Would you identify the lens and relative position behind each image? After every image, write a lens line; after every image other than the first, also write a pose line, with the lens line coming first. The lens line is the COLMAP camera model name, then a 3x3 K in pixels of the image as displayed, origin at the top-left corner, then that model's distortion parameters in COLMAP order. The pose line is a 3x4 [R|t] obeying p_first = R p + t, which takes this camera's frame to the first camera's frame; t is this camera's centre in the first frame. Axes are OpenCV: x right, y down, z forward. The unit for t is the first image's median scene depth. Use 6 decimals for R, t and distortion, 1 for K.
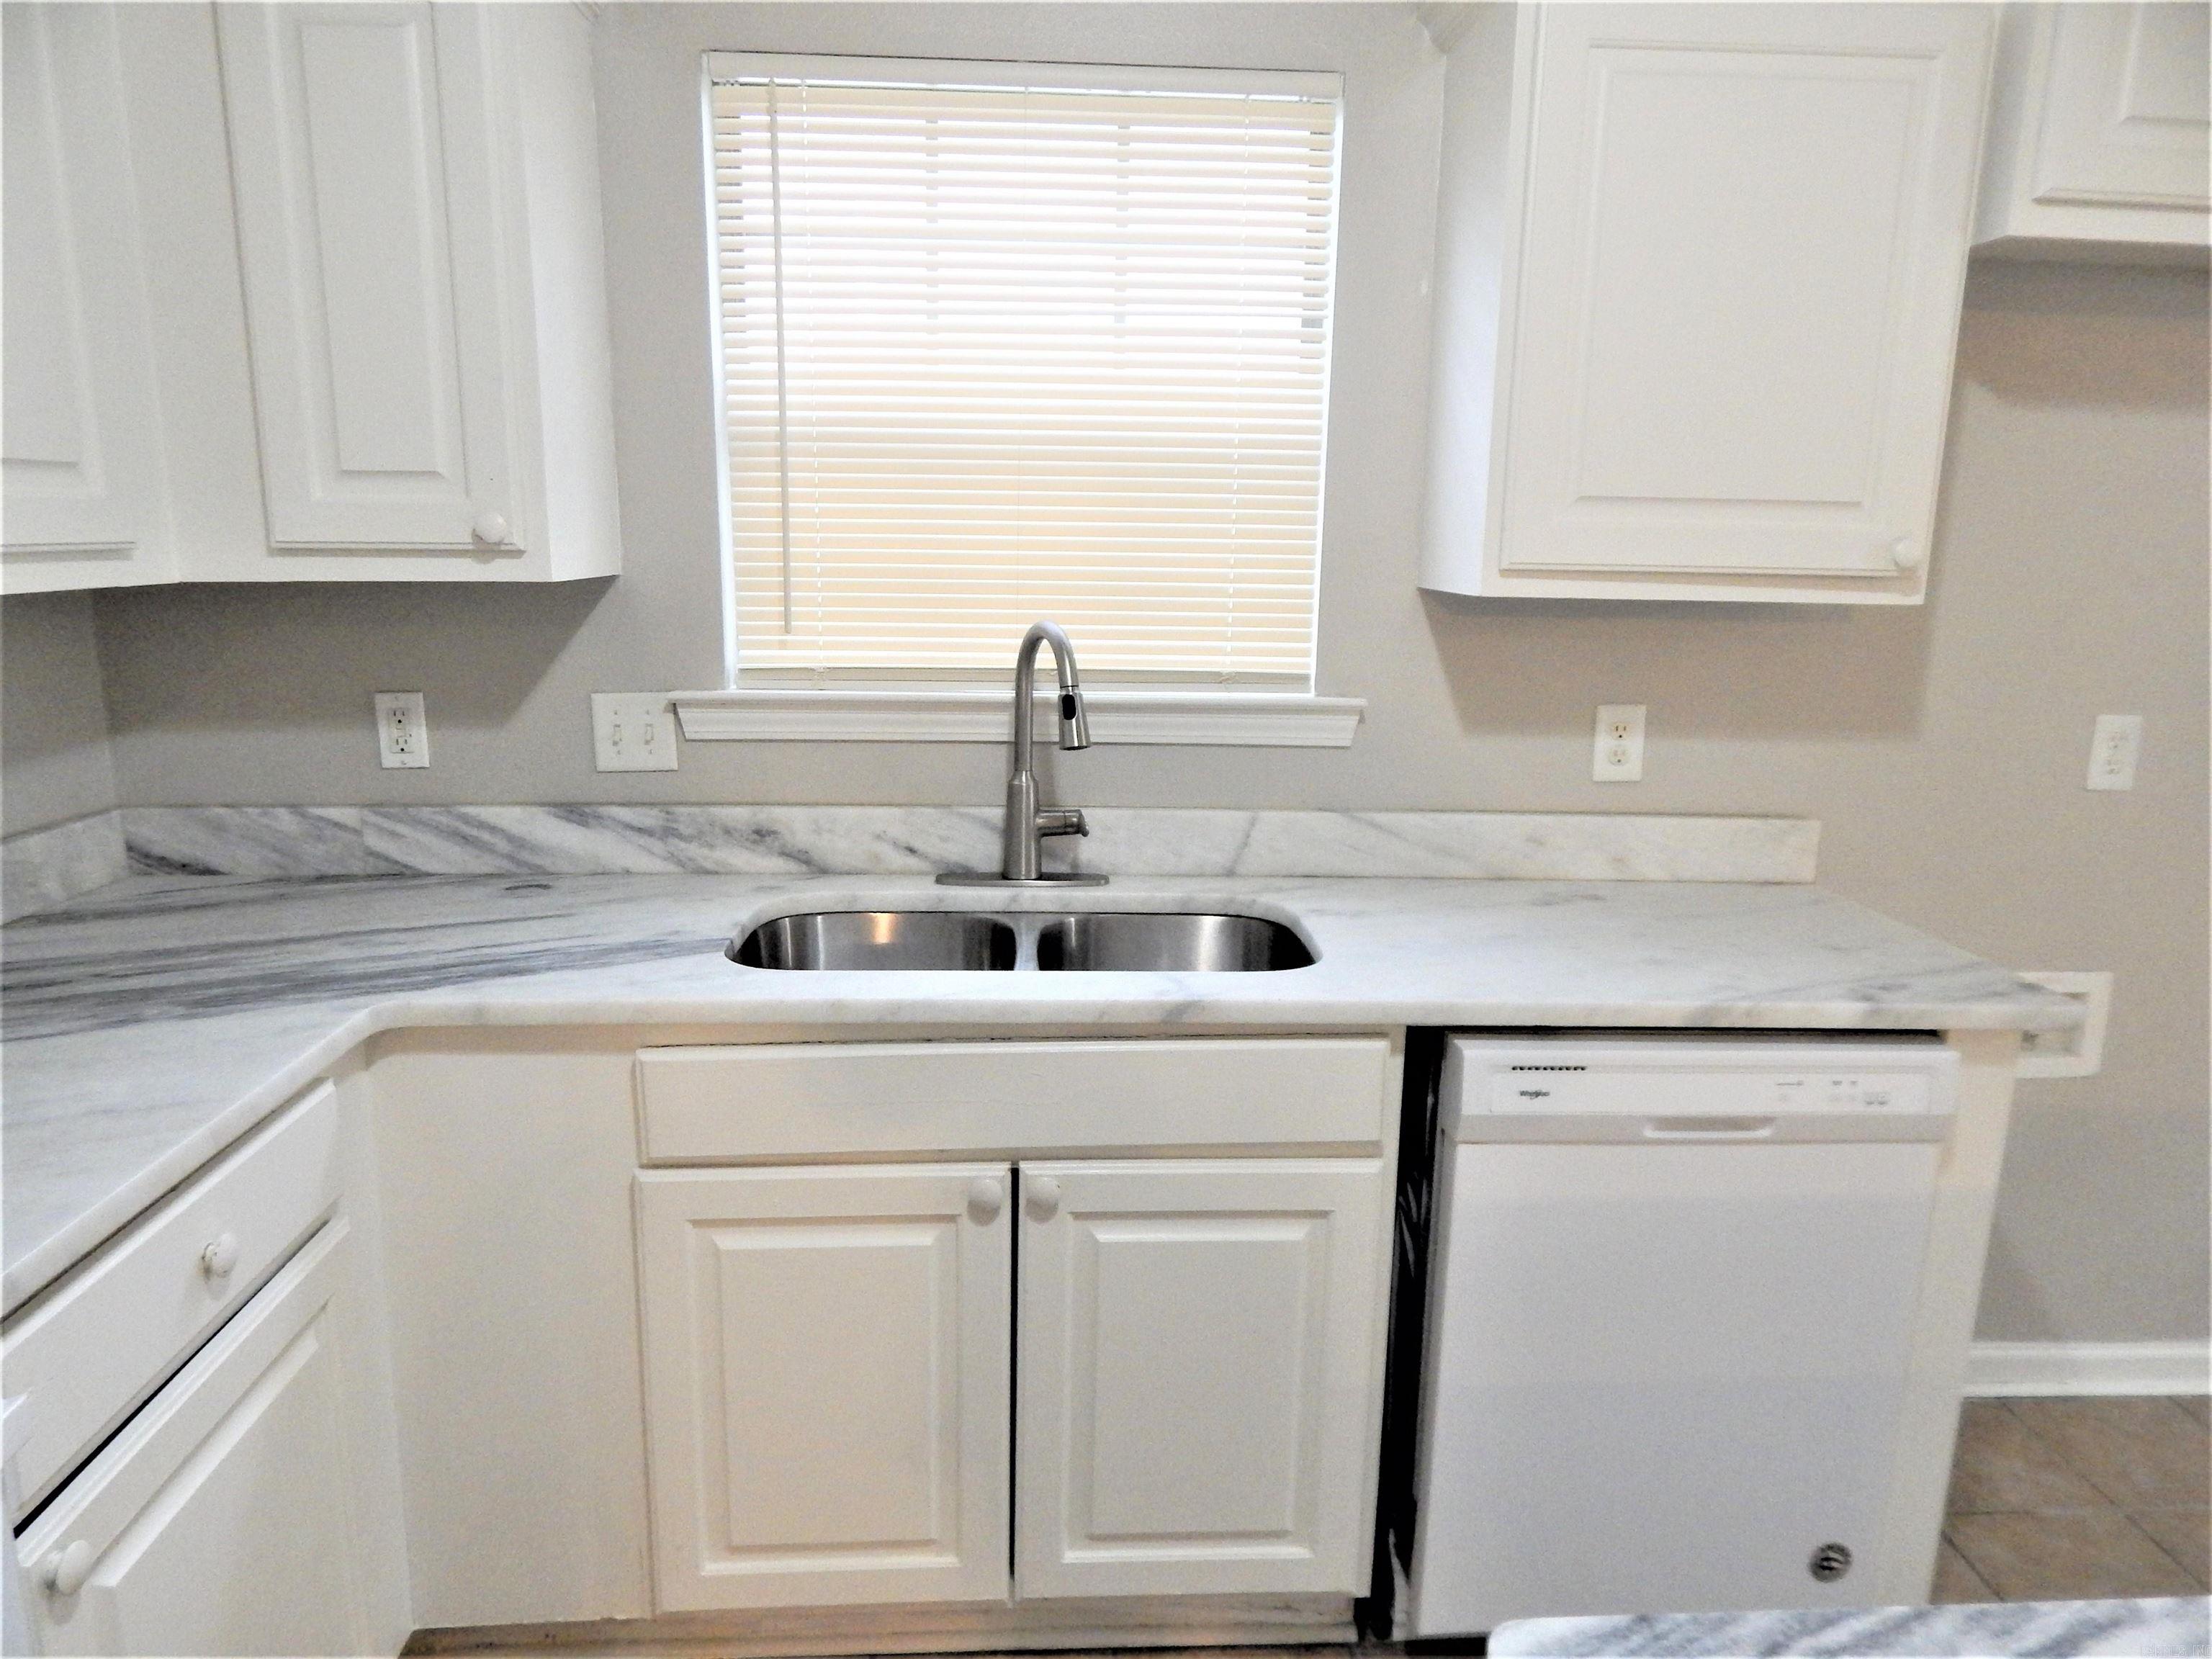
lens RADIAL K [[1472.2, 0, 1121.9], [0, 1472.2, 820.7], [0, 0, 1]] dist [0.001913, 0.000912]
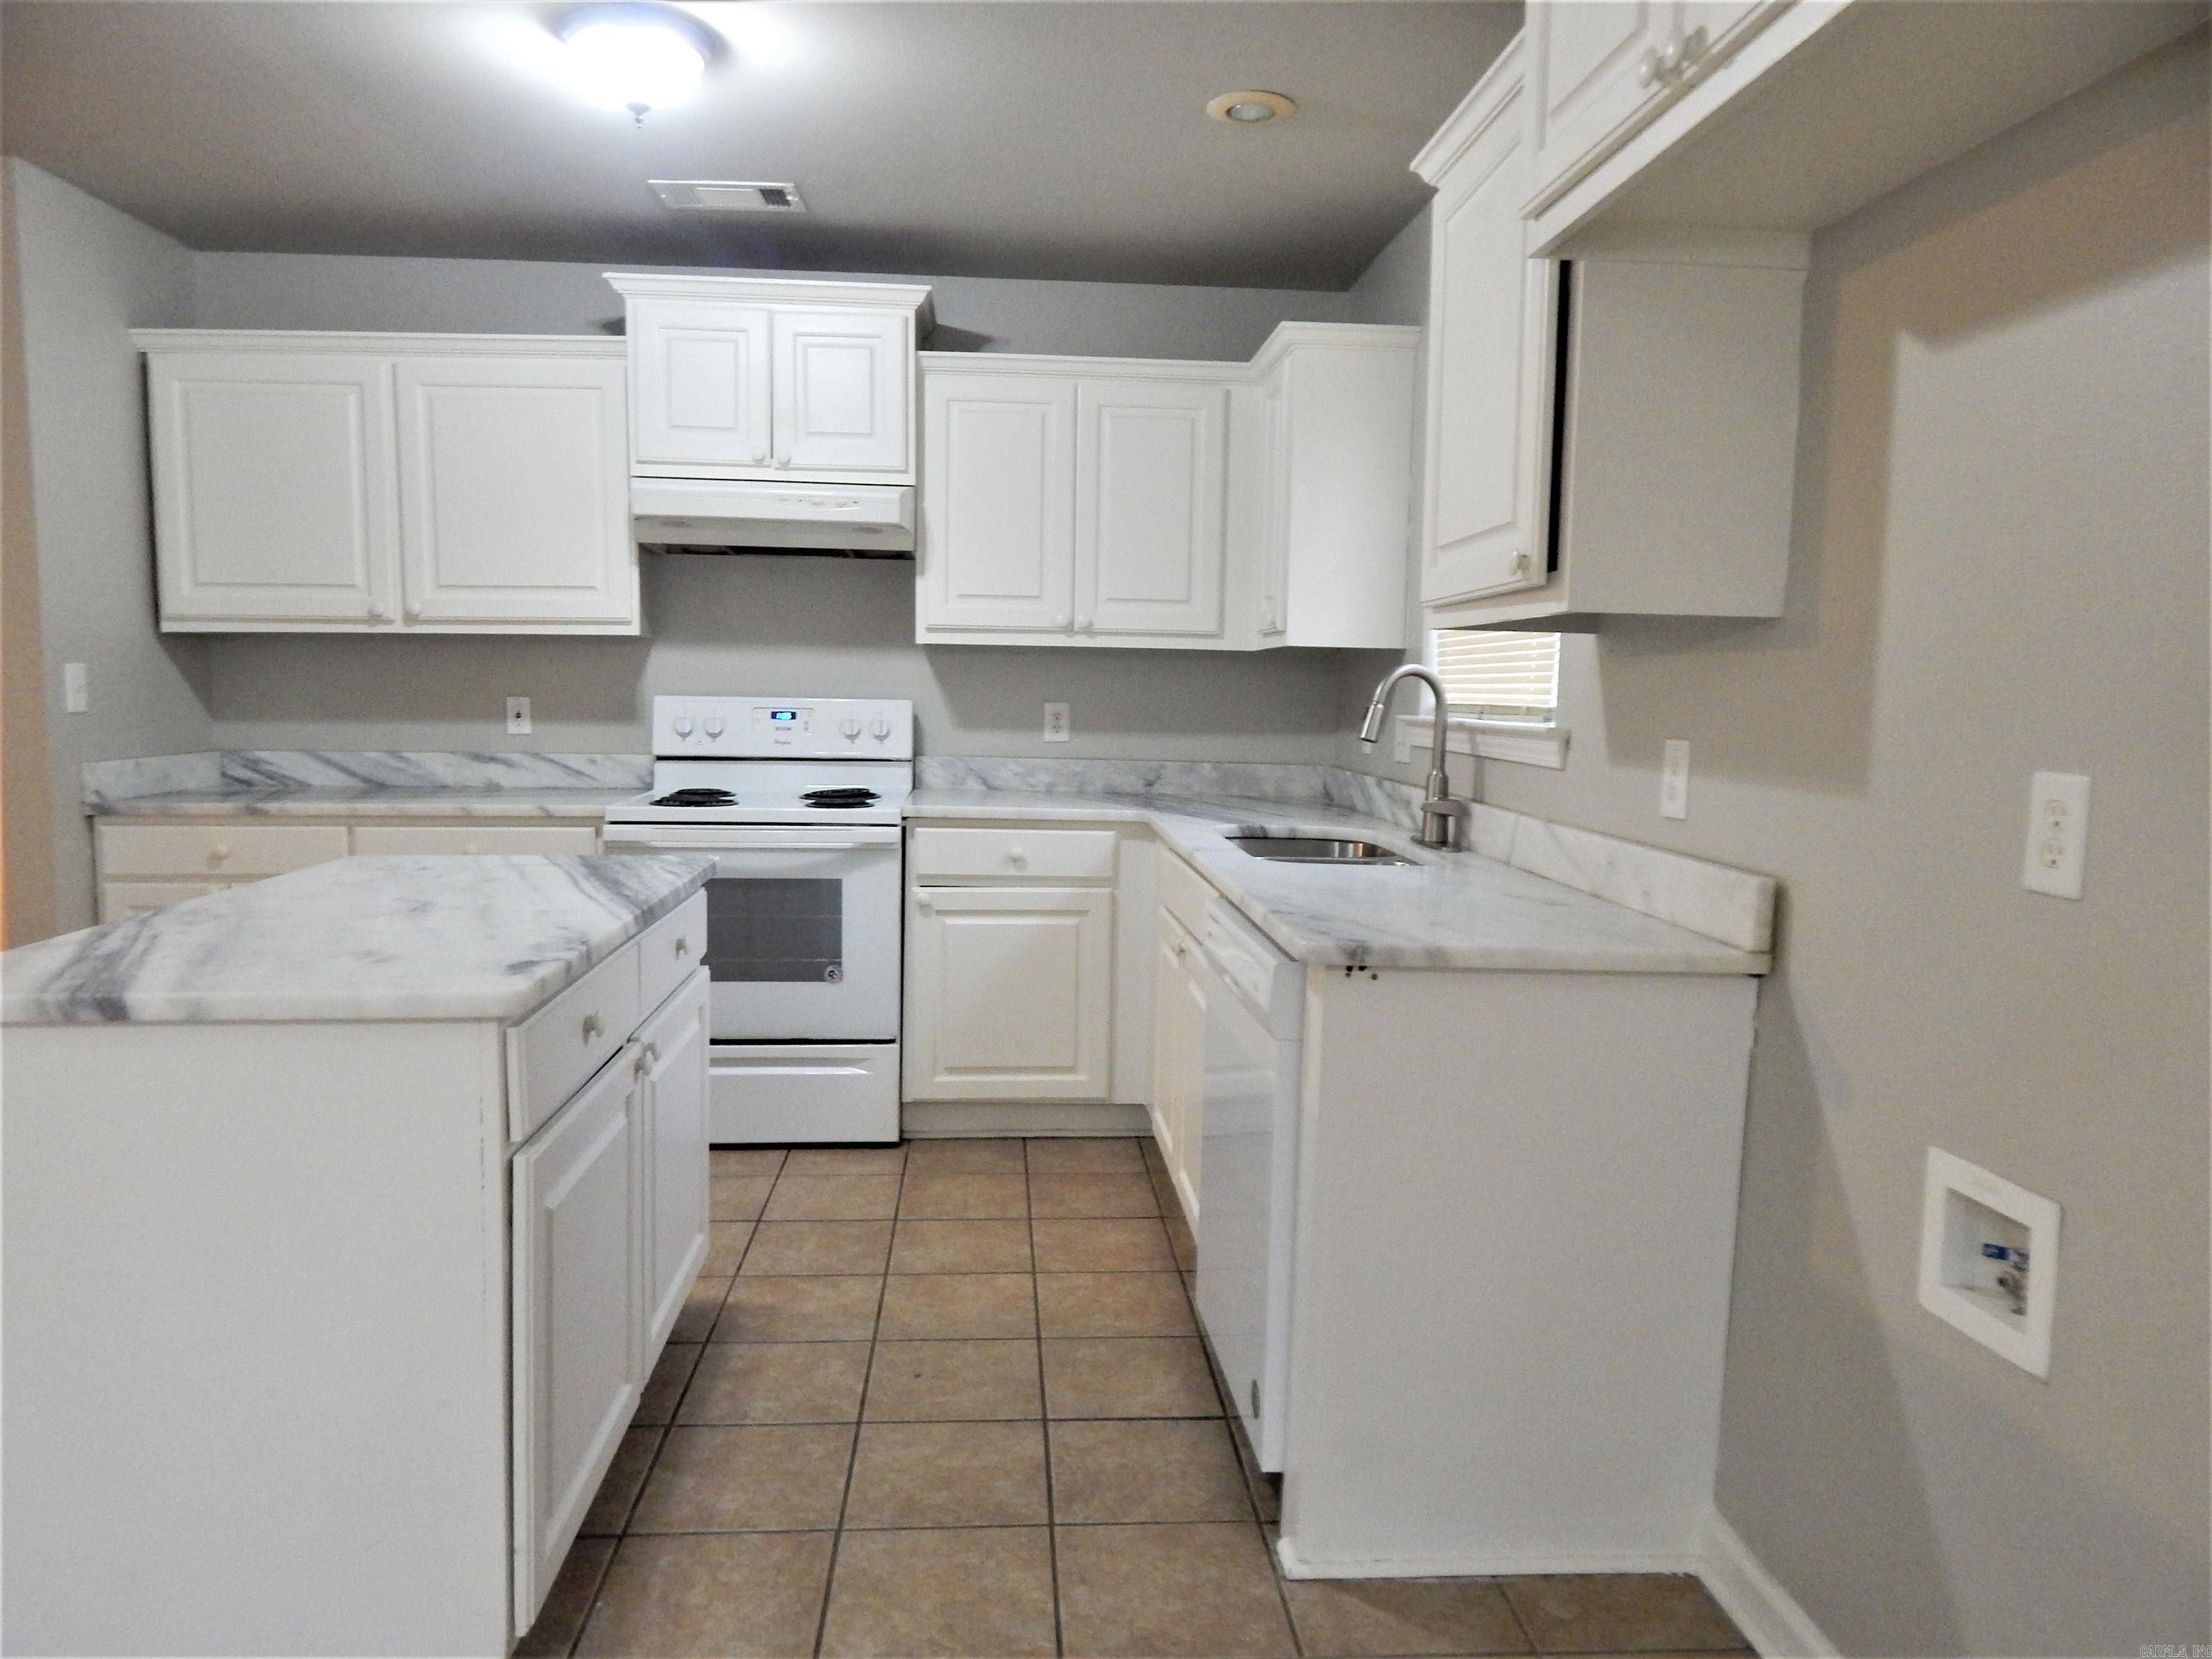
lens RADIAL K [[1466.0, 0, 1106.0], [0, 1466.0, 829.5], [0, 0, 1]] dist [-0.002540, -0.000744]
pose [[0.018585, 0.079368, -0.996672, 1.396256], [-0.226100, 0.971355, 0.073136, -0.005319], [0.973927, 0.223989, 0.035997, 0.632787]]
